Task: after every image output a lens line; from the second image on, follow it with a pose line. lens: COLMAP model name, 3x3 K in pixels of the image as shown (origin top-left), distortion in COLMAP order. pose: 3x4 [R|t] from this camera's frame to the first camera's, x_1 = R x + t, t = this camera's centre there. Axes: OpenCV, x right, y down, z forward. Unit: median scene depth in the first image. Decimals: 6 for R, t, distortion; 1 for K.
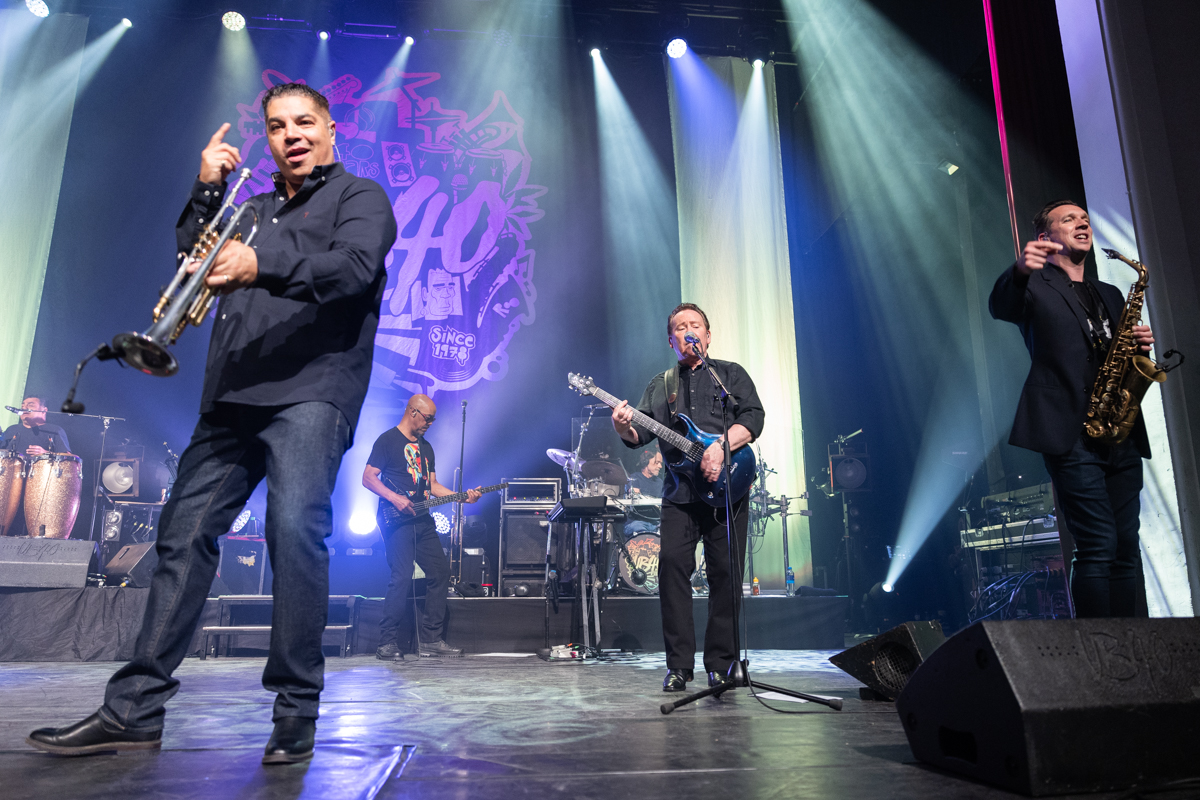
lens RADIAL K [[847.5, 0, 597.8], [0, 847.5, 386.5], [0, 0, 1]] dist [-0.029543, 0.001066]
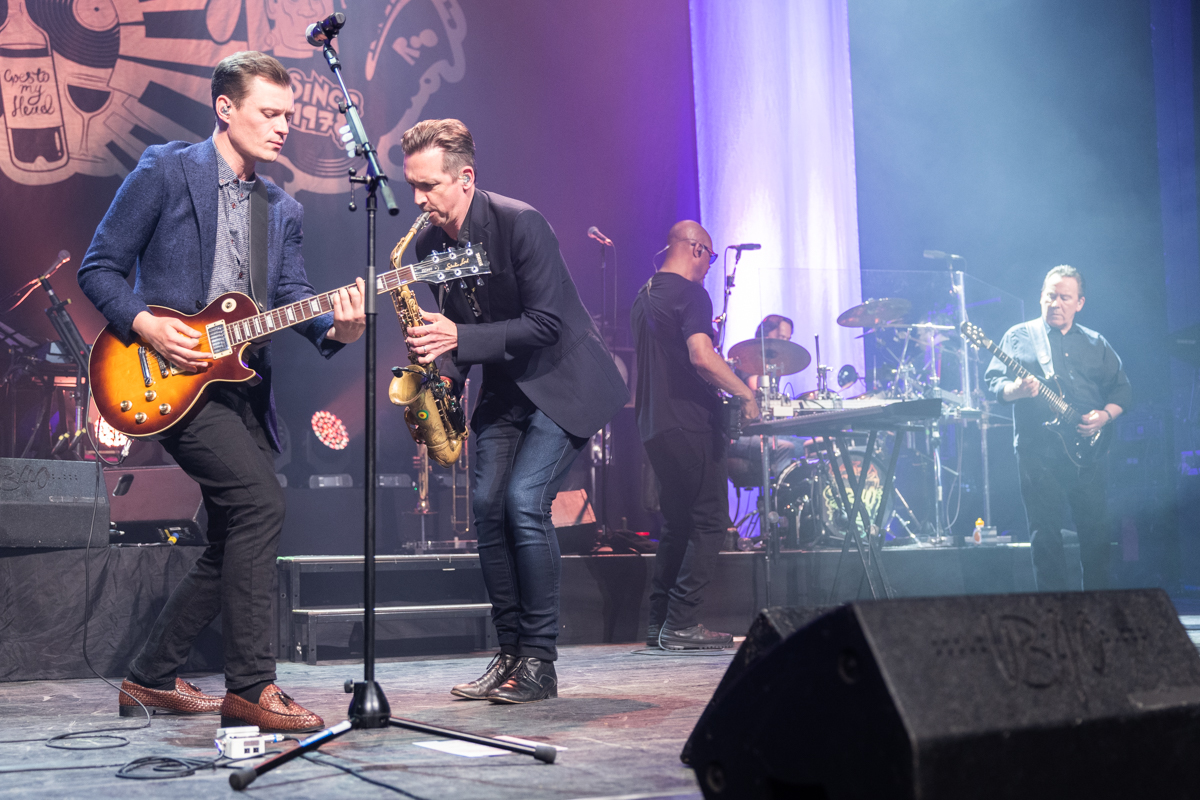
lens RADIAL K [[1555.7, 0, 619.8], [0, 1555.7, 413.0], [0, 0, 1]] dist [-0.008219, 0.060377]
pose [[0.943101, 0.020128, 0.331895, -0.238603], [-0.067320, 0.989052, 0.131314, 0.000364], [-0.325619, -0.146185, 0.934132, -0.014867]]
